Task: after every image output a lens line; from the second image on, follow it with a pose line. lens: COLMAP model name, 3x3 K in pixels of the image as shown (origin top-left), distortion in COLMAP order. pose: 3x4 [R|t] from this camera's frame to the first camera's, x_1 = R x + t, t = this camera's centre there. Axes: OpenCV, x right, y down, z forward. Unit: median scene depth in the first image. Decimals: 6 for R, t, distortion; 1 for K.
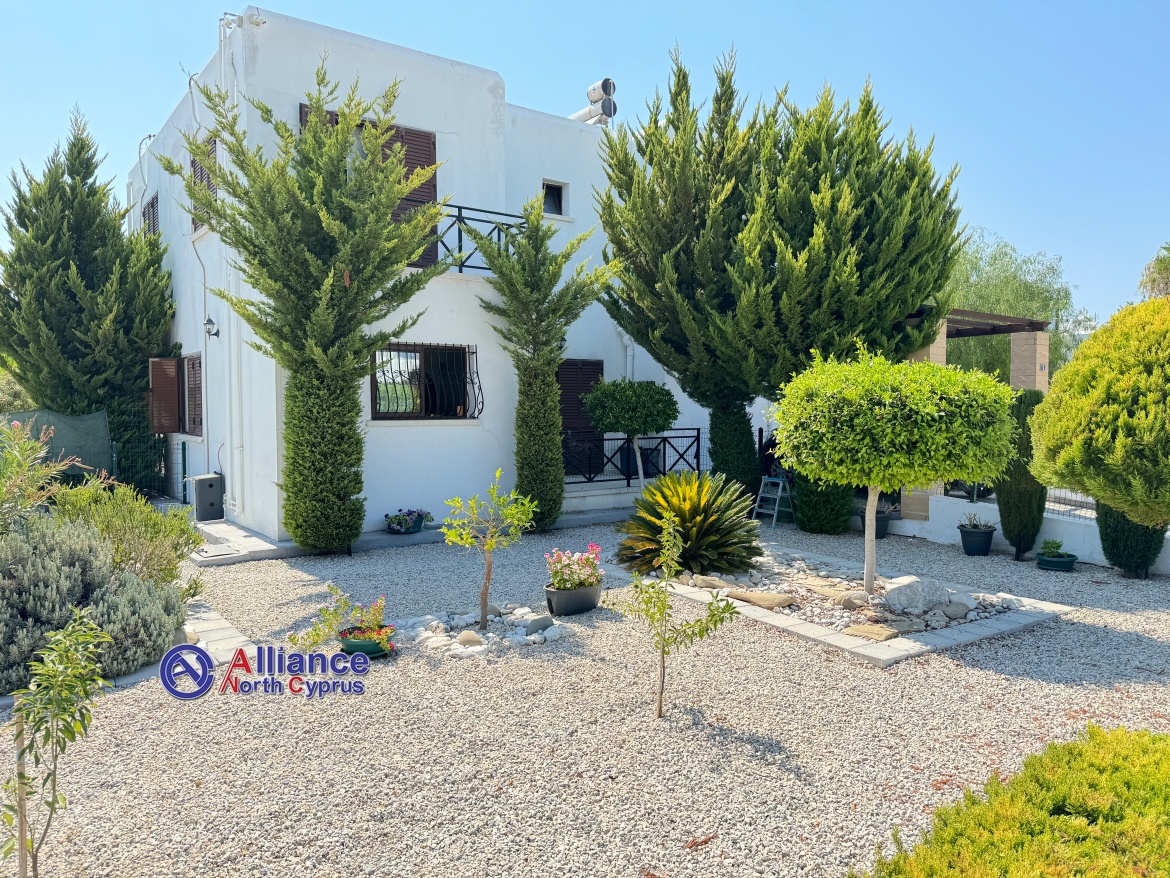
lens RADIAL K [[822.9, 0, 582.9], [0, 822.9, 437.8], [0, 0, 1]] dist [0.044513, -0.051802]
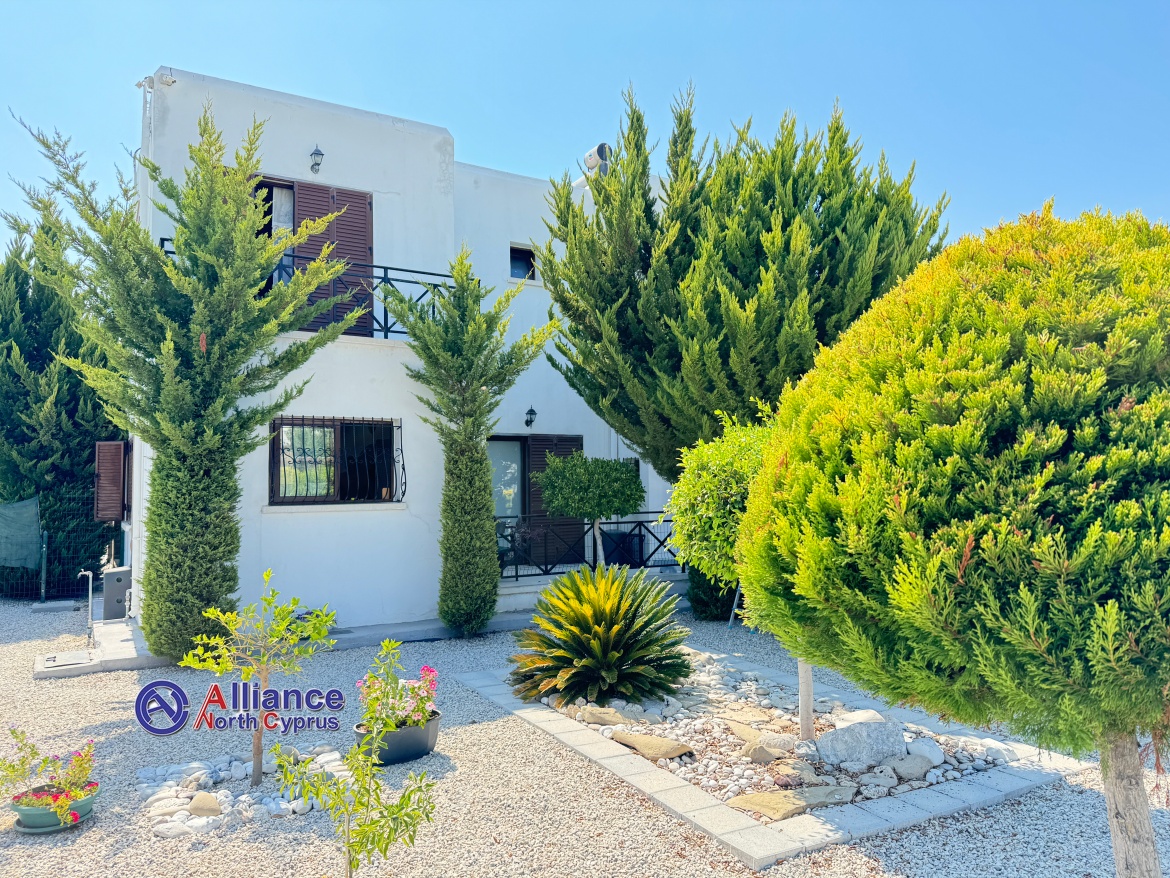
lens RADIAL K [[822.9, 0, 585.8], [0, 822.9, 433.6], [0, 0, 1]] dist [0.044513, -0.051802]
pose [[0.995336, -0.016315, -0.095075, 0.173853], [0.006229, 0.994407, -0.105428, -0.002821], [0.096263, 0.104344, 0.989872, 0.168466]]
